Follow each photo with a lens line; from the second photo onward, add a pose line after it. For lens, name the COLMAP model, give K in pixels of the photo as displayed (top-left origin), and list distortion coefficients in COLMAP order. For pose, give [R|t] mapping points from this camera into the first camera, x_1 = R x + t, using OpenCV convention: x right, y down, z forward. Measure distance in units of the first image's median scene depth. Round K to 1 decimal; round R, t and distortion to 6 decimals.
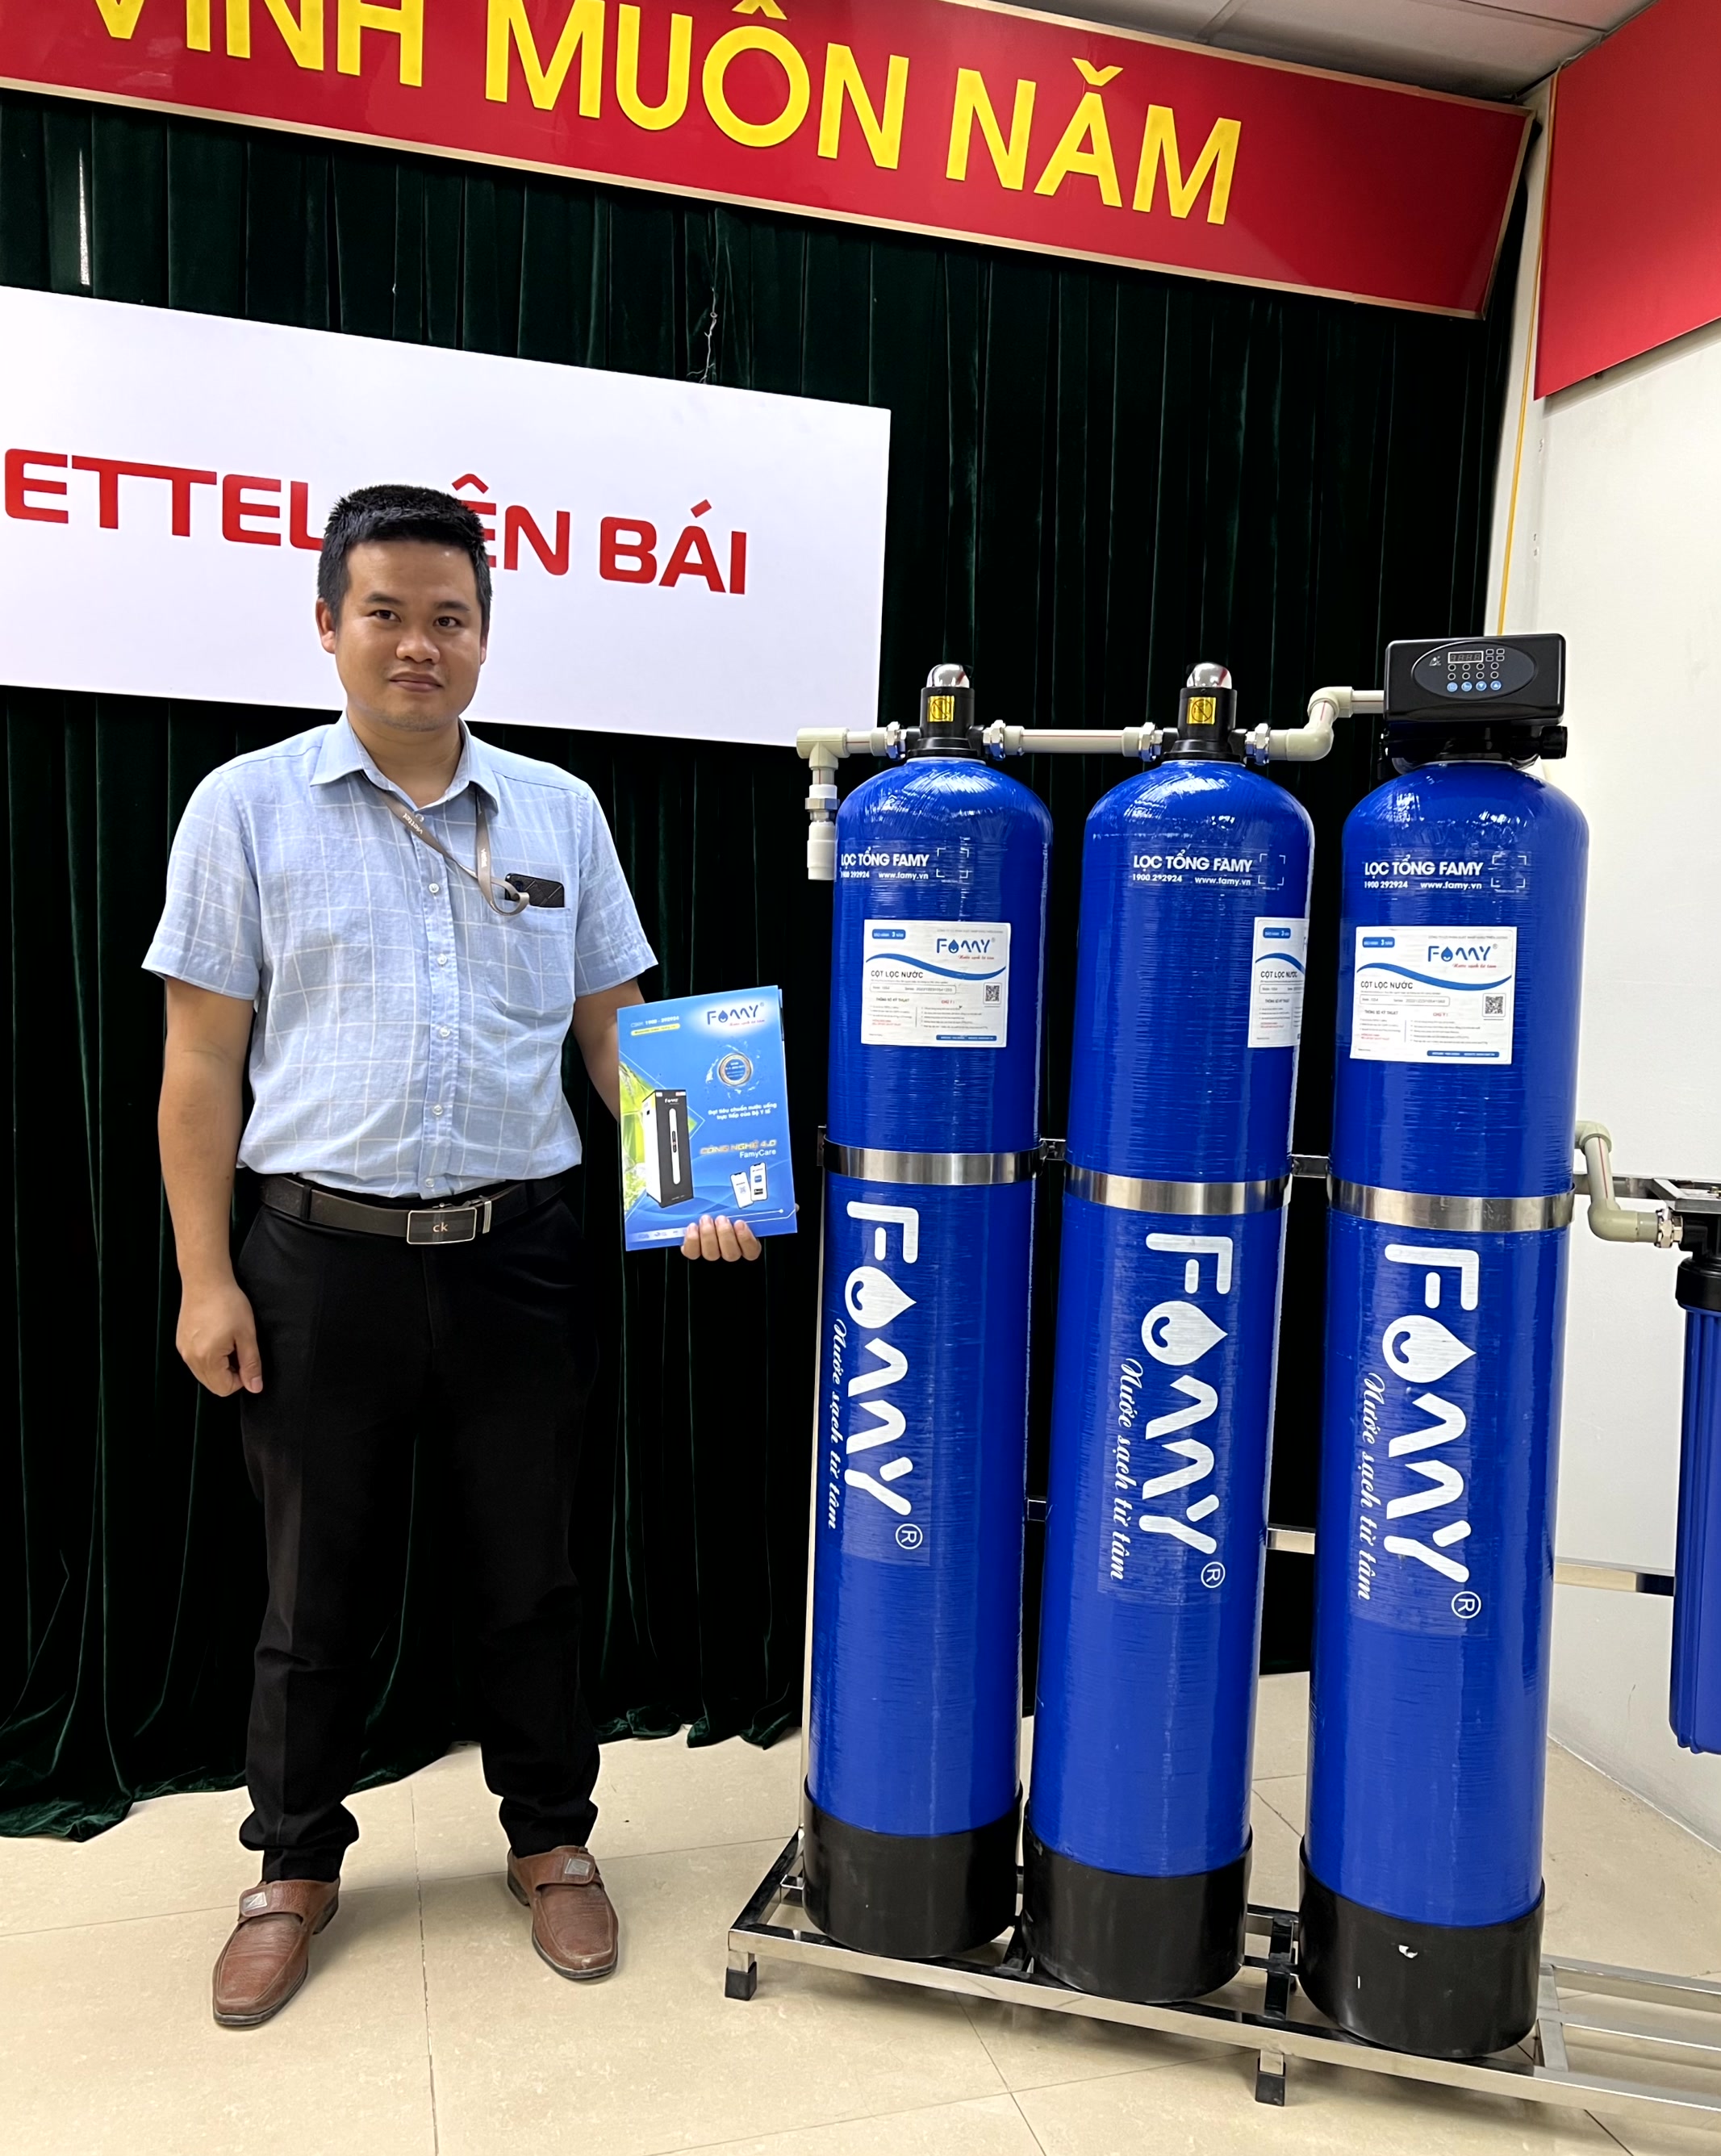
lens RADIAL K [[1806.5, 0, 918.8], [0, 1806.5, 1089.7], [0, 0, 1]] dist [0.032858, -0.023134]
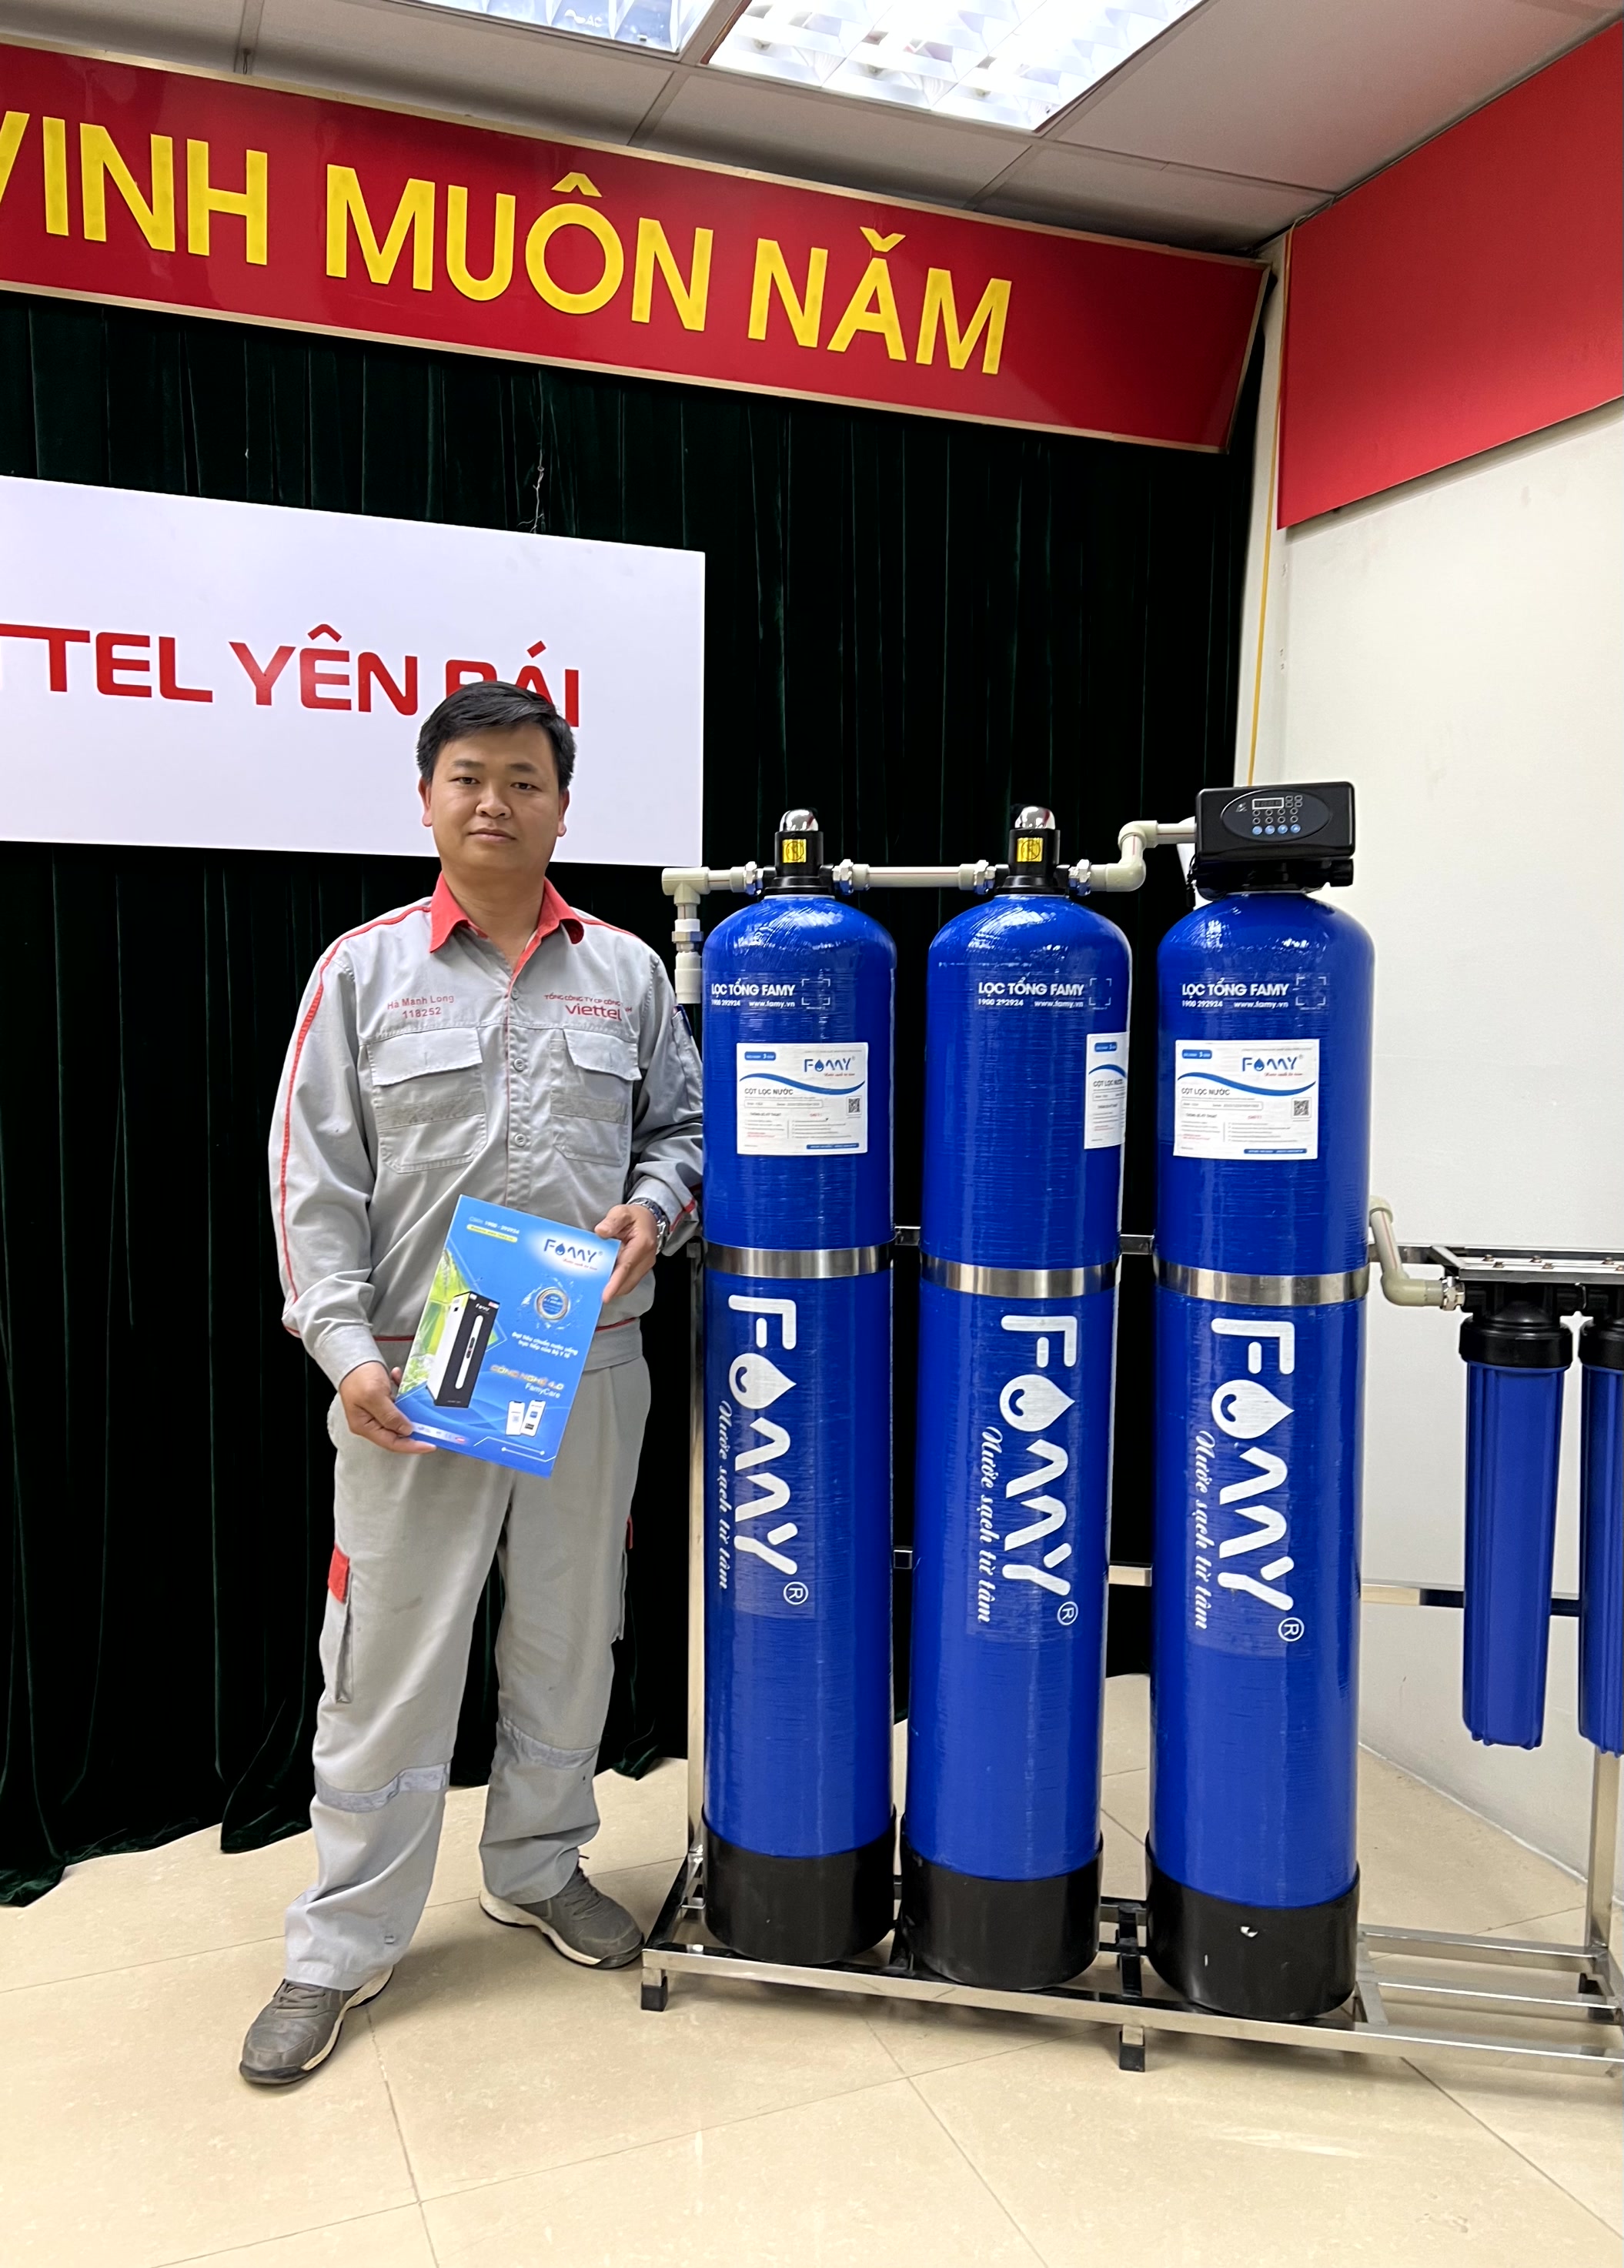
lens RADIAL K [[1719.6, 0, 758.5], [0, 1719.6, 1146.9], [0, 0, 1]] dist [0.052919, -0.065817]
pose [[0.997191, -0.038077, 0.064499, -0.088213], [0.036834, 0.999114, 0.020341, -0.052599], [-0.065217, -0.017908, 0.997710, -0.061002]]
